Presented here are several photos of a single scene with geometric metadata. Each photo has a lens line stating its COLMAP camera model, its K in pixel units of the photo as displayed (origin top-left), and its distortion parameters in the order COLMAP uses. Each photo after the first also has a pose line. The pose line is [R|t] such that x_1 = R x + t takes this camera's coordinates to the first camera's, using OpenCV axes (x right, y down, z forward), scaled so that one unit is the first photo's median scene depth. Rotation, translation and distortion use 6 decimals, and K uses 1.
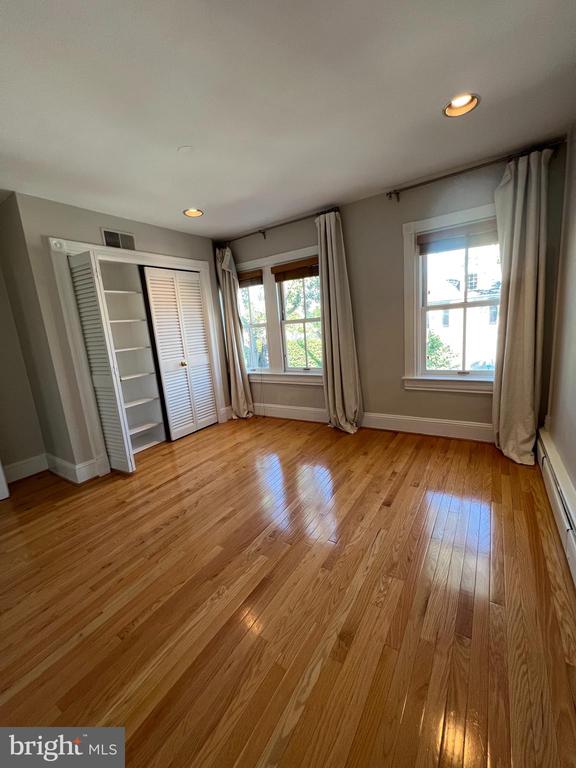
lens RADIAL K [[307.5, 0, 285.2], [0, 307.5, 380.5], [0, 0, 1]] dist [0.001261, -0.000044]
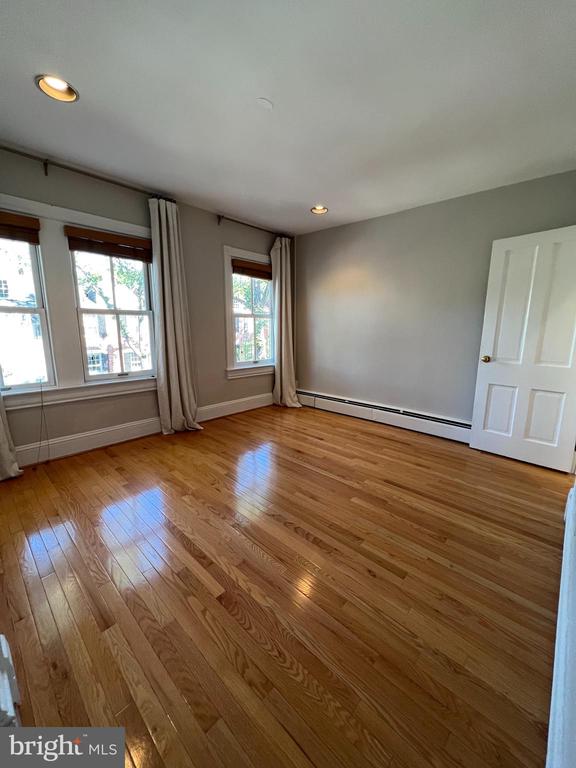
lens RADIAL K [[307.5, 0, 286.0], [0, 307.5, 384.1], [0, 0, 1]] dist [0.001261, -0.000044]
pose [[0.169748, -0.105252, 0.979851, -0.780601], [0.152370, 0.985127, 0.079423, -0.014867], [-0.973637, 0.135818, 0.183261, 0.555426]]
